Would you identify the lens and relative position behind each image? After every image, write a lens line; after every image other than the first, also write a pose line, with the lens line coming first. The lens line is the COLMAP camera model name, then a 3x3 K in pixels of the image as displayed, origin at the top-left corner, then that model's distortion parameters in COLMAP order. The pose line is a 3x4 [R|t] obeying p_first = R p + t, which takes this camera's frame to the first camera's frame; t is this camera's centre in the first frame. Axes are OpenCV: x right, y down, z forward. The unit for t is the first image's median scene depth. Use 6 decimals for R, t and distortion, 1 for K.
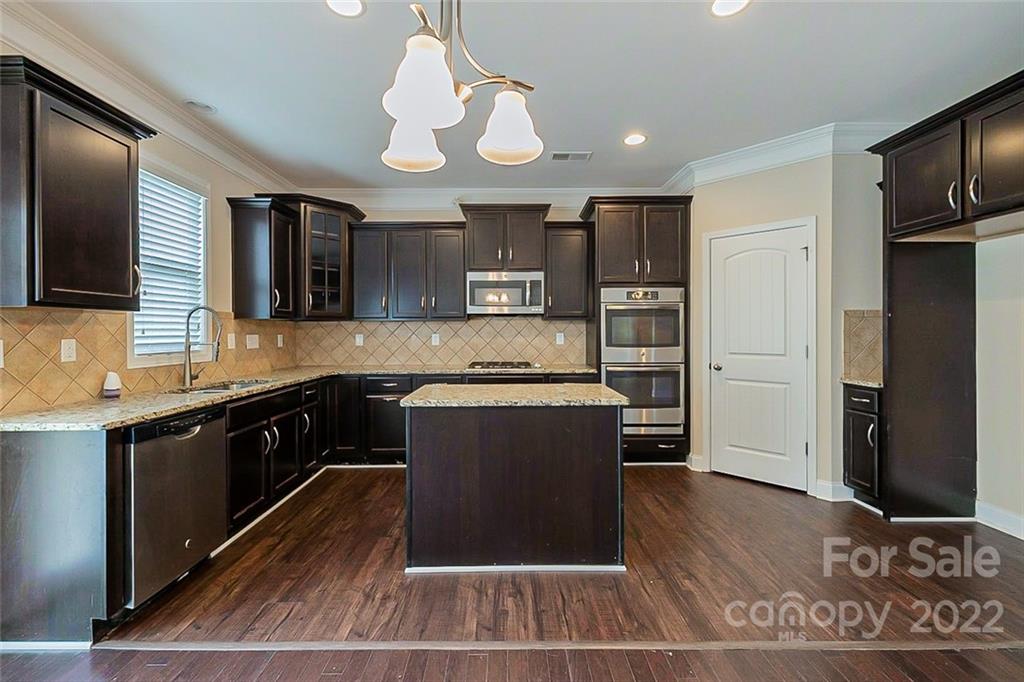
lens RADIAL K [[430.8, 0, 512.0], [0, 430.8, 333.2], [0, 0, 1]] dist [0.000429, 0.000158]
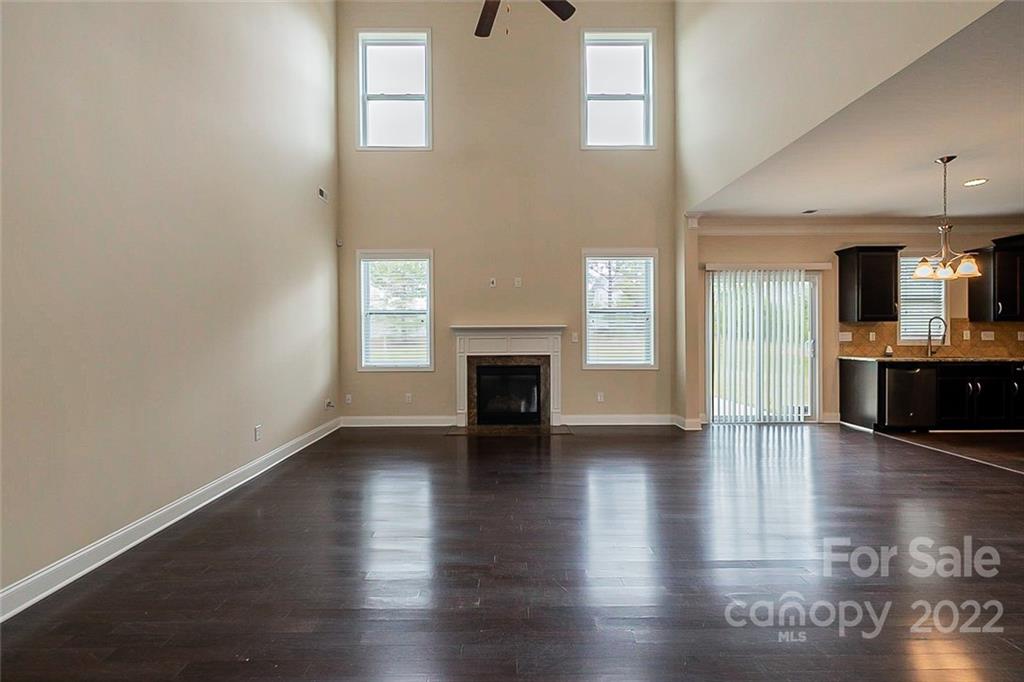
lens RADIAL K [[430.8, 0, 511.5], [0, 430.8, 336.6], [0, 0, 1]] dist [0.000429, 0.000158]
pose [[0.002429, 0.010630, -0.999941, 1.544408], [-0.002328, 0.999941, 0.010625, 0.015377], [0.999994, 0.002303, 0.002454, -1.177818]]
